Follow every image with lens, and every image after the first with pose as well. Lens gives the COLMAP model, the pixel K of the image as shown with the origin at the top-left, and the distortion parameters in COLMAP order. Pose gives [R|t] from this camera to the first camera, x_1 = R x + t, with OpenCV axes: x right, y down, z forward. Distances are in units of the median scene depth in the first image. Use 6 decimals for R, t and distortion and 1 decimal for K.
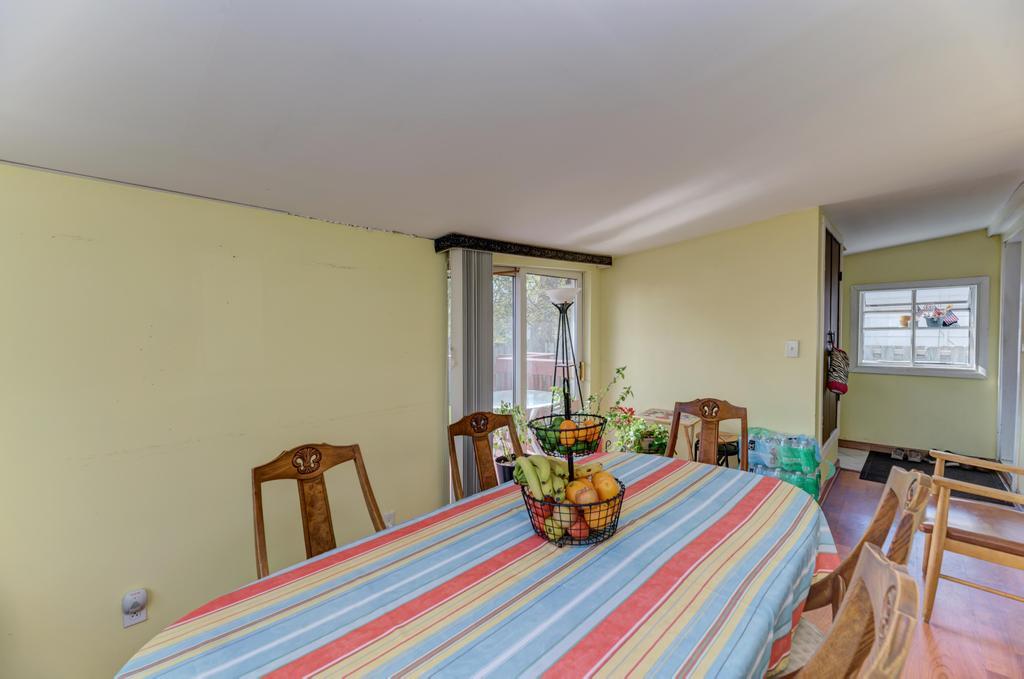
lens RADIAL K [[405.2, 0, 515.0], [0, 405.2, 343.5], [0, 0, 1]] dist [-0.000071, -0.000330]
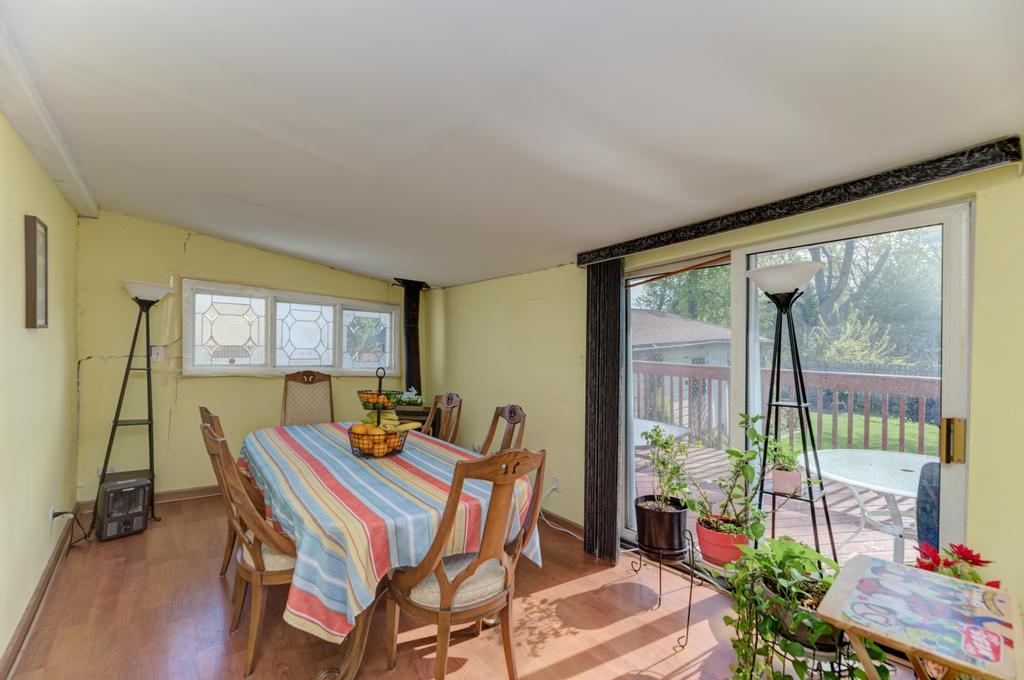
lens RADIAL K [[405.2, 0, 515.0], [0, 405.2, 344.0], [0, 0, 1]] dist [-0.000071, -0.000330]
pose [[-0.084231, 0.019419, -0.996257, 1.514208], [-0.033378, 0.999194, 0.022298, -0.062266], [0.995887, 0.035131, -0.083515, 1.421260]]
